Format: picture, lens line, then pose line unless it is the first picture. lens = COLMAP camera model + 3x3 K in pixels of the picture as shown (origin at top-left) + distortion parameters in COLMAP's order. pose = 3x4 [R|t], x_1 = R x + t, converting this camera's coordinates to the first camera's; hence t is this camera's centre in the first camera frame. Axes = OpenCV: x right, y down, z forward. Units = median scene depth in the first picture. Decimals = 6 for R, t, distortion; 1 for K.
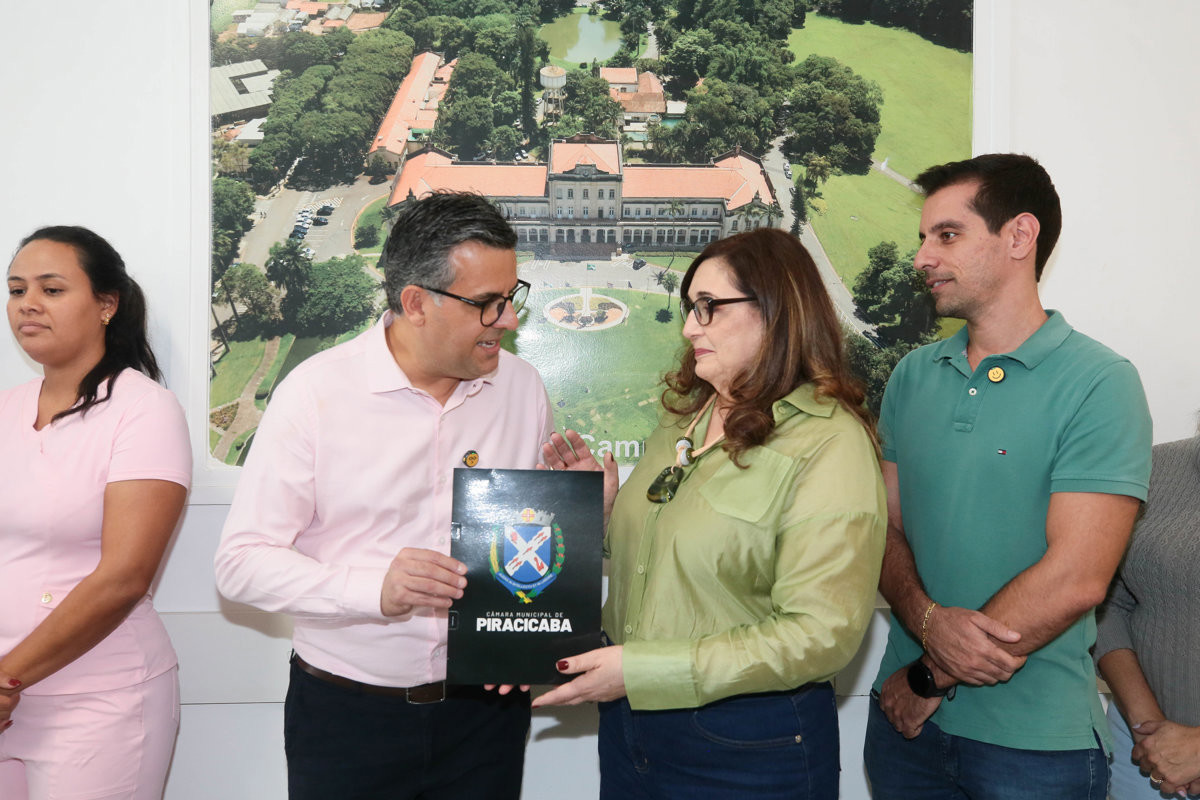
lens RADIAL K [[1027.8, 0, 575.6], [0, 1027.8, 363.8], [0, 0, 1]] dist [0.019086, 0.005816]
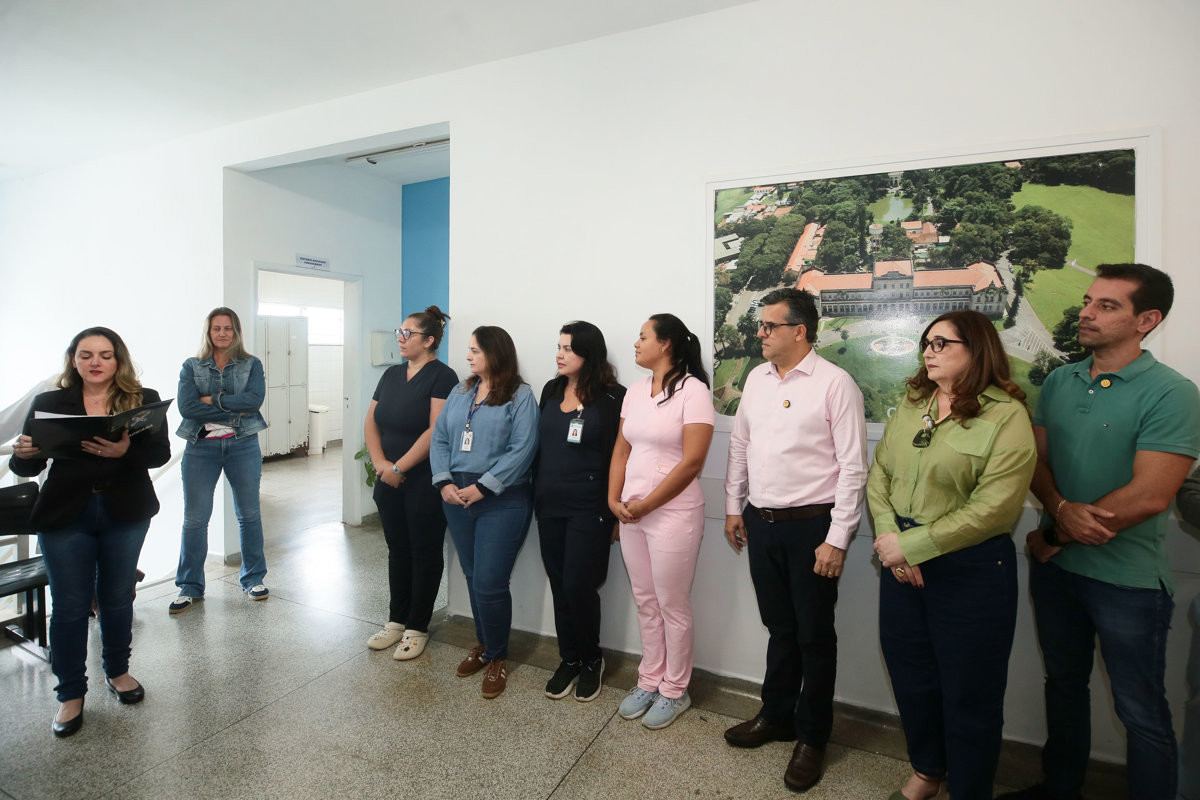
lens RADIAL K [[623.8, 0, 615.9], [0, 623.8, 356.4], [0, 0, 1]] dist [-0.044580, 0.010731]
pose [[0.881998, 0.005917, -0.471216, 0.101197], [-0.008382, 0.999960, -0.003132, -0.021548], [0.471178, 0.006713, 0.882012, -0.305915]]
